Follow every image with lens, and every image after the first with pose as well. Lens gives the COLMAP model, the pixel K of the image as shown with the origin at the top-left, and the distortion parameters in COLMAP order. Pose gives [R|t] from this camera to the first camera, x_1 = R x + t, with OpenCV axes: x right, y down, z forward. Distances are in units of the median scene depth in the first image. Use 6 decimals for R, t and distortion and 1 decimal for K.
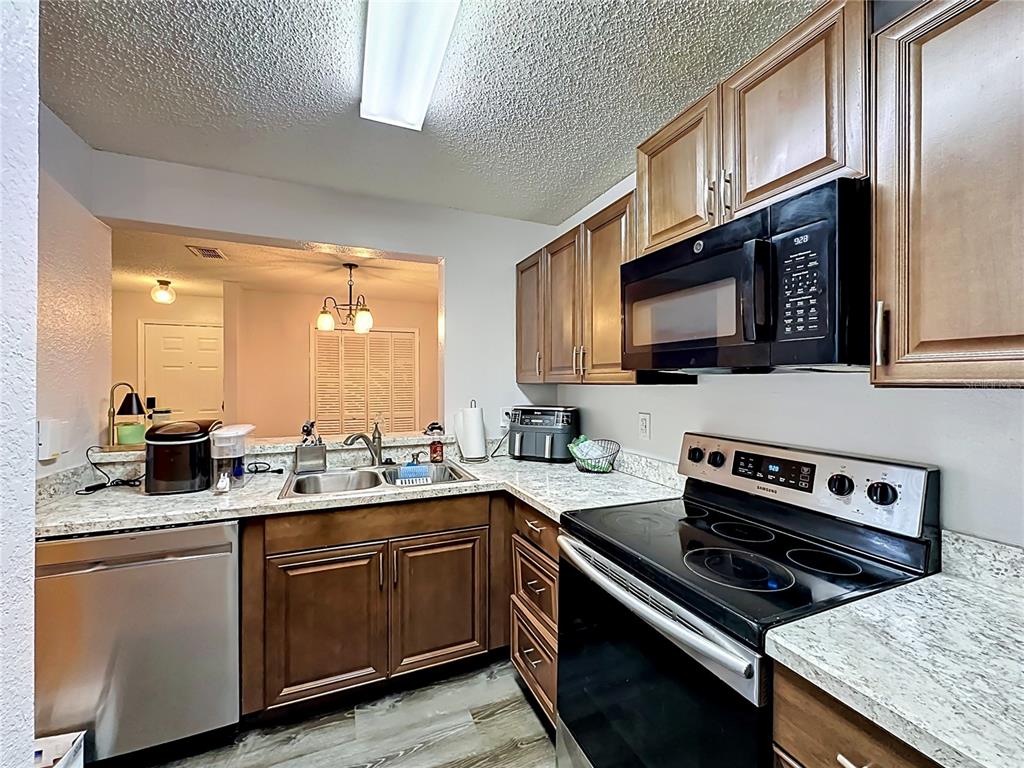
lens RADIAL K [[422.4, 0, 508.1], [0, 422.4, 382.6], [0, 0, 1]] dist [-0.002876, -0.000120]
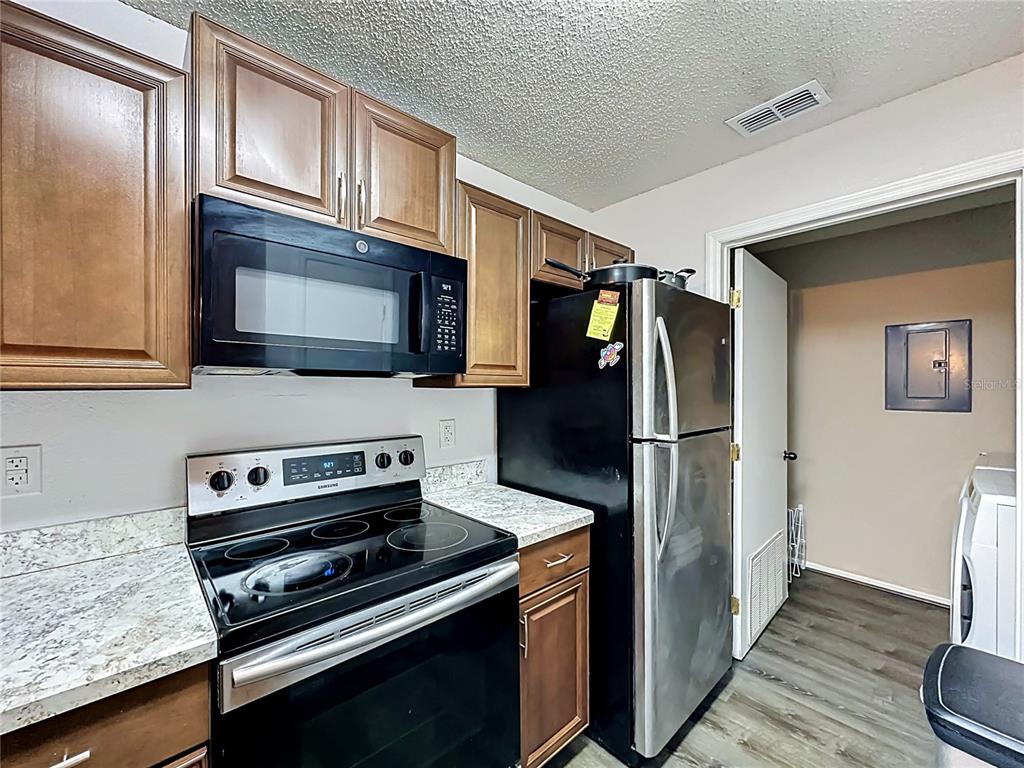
lens RADIAL K [[422.4, 0, 516.7], [0, 422.4, 387.6], [0, 0, 1]] dist [-0.002876, -0.000120]
pose [[-0.353329, -0.006944, 0.935473, -0.595708], [-0.000244, 0.999973, 0.007330, -0.002201], [-0.935499, 0.002362, -0.353322, 1.015933]]
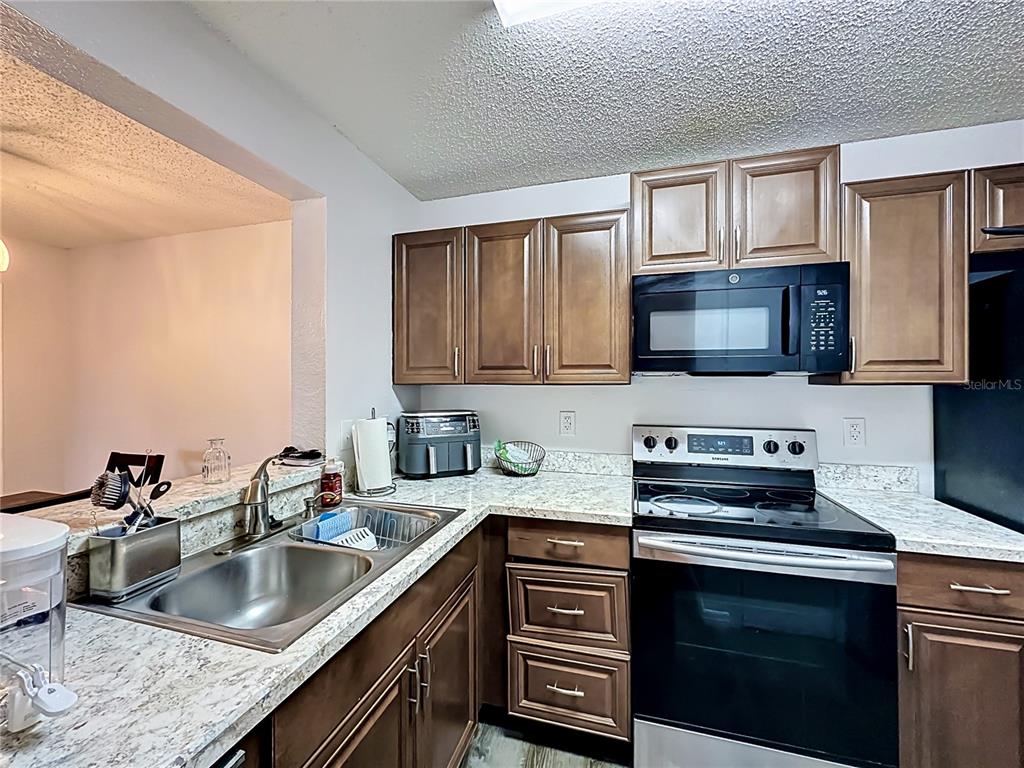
lens RADIAL K [[422.4, 0, 508.7], [0, 422.4, 380.4], [0, 0, 1]] dist [-0.002876, -0.000120]
pose [[0.621852, 0.002626, 0.783130, -1.006675], [0.002266, 0.999984, -0.005152, -0.001893], [-0.783131, 0.004978, 0.621837, 0.739513]]
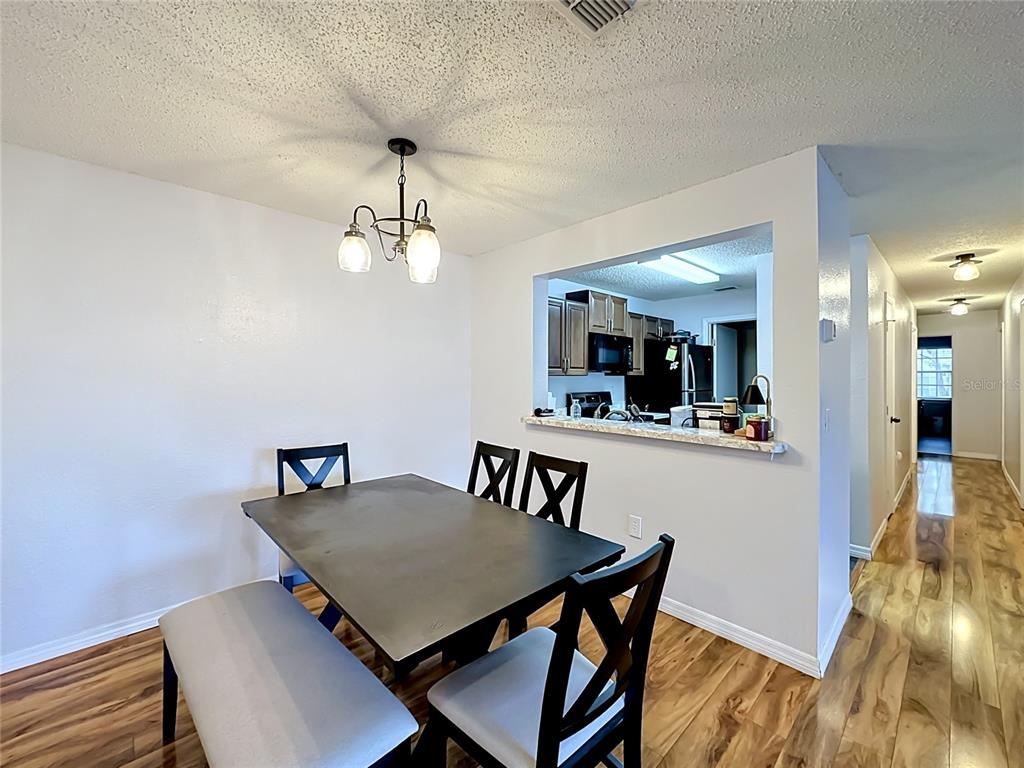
lens RADIAL K [[422.4, 0, 507.1], [0, 422.4, 375.0], [0, 0, 1]] dist [-0.002876, -0.000120]
pose [[-0.353074, 0.003465, 0.935589, -2.754282], [0.000448, 0.999994, -0.003534, 0.015176], [-0.935595, -0.000829, -0.353073, 3.251081]]
